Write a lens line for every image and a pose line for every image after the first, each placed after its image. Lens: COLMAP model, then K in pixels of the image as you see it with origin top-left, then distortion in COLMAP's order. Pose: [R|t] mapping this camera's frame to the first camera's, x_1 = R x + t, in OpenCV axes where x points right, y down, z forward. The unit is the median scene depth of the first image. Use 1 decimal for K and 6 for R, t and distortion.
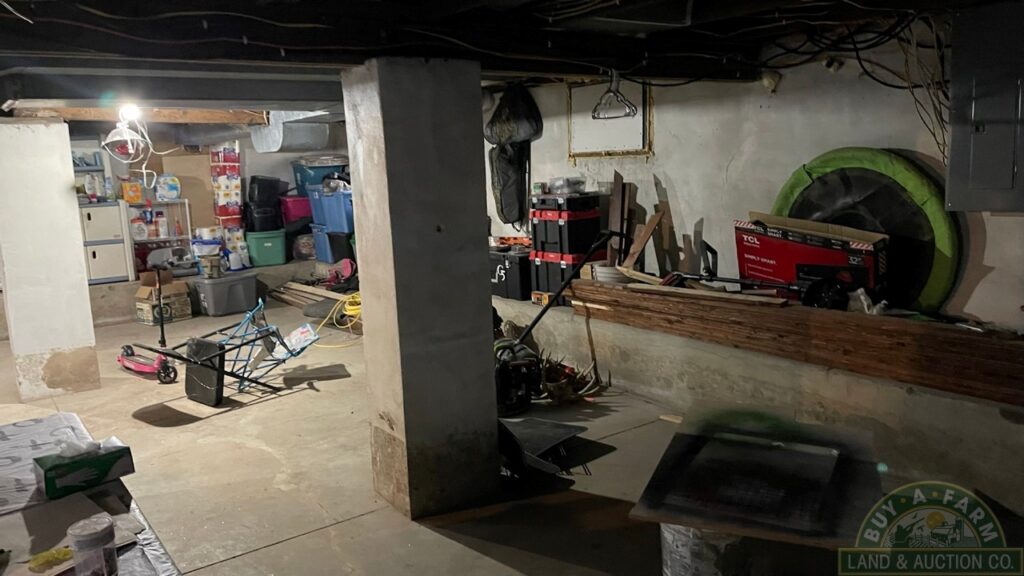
lens RADIAL K [[772.7, 0, 509.7], [0, 772.7, 280.6], [0, 0, 1]] dist [0.033283, -0.003337]
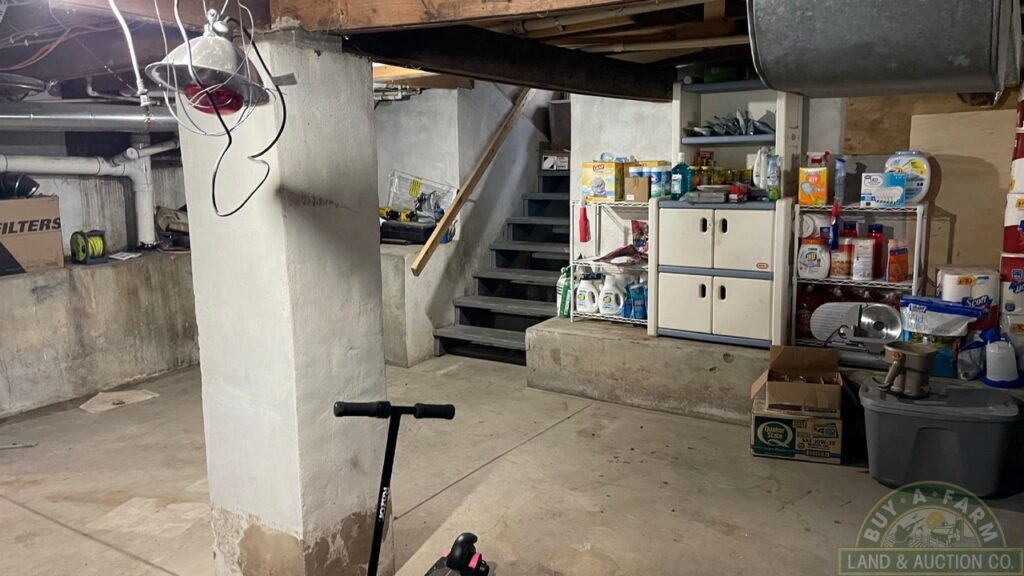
lens RADIAL K [[772.7, 0, 509.7], [0, 772.7, 280.6], [0, 0, 1]] dist [0.033283, -0.003337]
pose [[0.356581, 0.181832, -0.916399, -0.069906], [-0.139961, 0.980205, 0.140032, -0.093818], [0.923721, 0.078327, 0.374972, 0.612714]]
